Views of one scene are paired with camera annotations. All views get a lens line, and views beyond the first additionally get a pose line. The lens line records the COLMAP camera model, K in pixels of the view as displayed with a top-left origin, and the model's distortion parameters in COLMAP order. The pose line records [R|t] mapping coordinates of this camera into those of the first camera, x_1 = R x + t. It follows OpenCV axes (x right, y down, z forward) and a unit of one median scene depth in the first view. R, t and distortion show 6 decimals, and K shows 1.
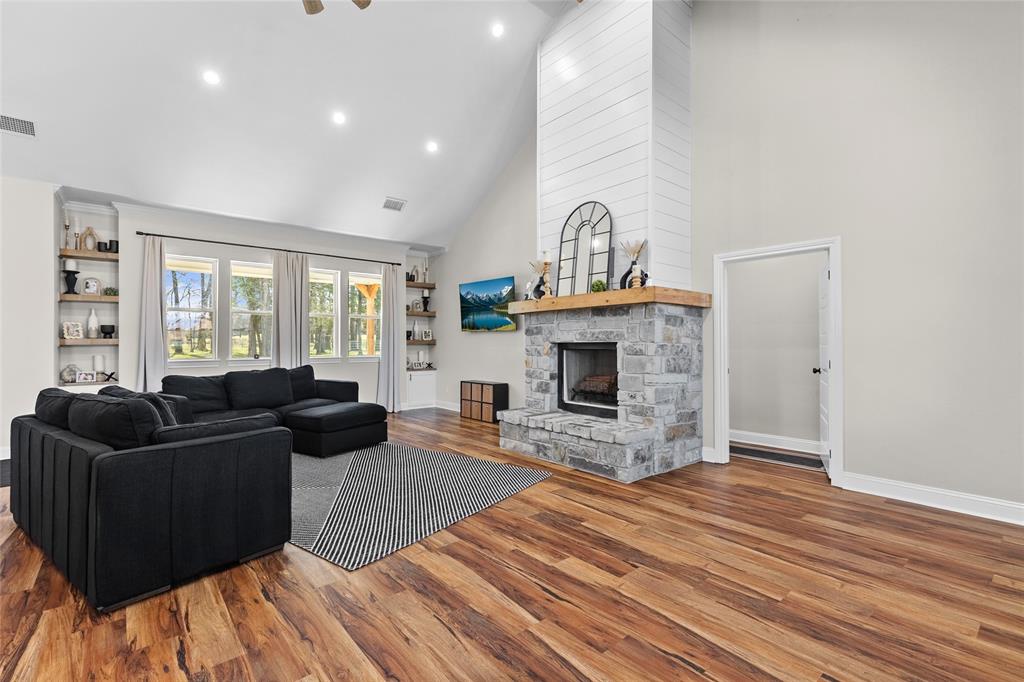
lens RADIAL K [[460.1, 0, 508.8], [0, 460.1, 341.4], [0, 0, 1]] dist [0.004401, 0.000105]
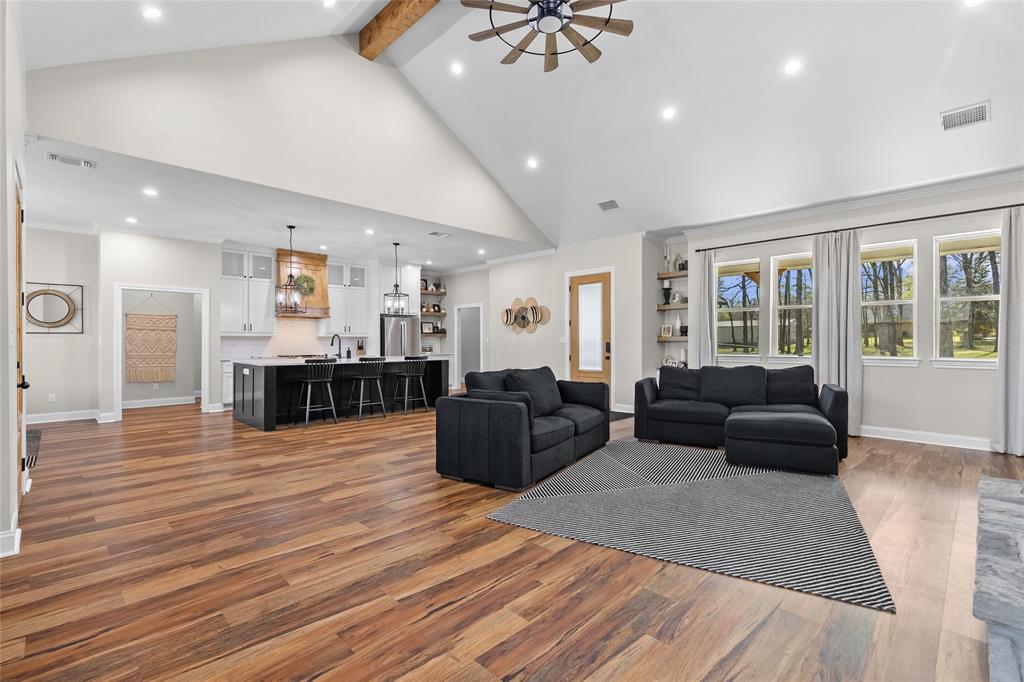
lens RADIAL K [[460.1, 0, 508.9], [0, 460.1, 341.2], [0, 0, 1]] dist [0.004401, 0.000105]
pose [[0.077309, 0.003627, -0.997001, 0.878506], [0.006175, 0.999972, 0.004116, -0.000898], [0.996988, -0.006475, 0.077285, 0.896856]]
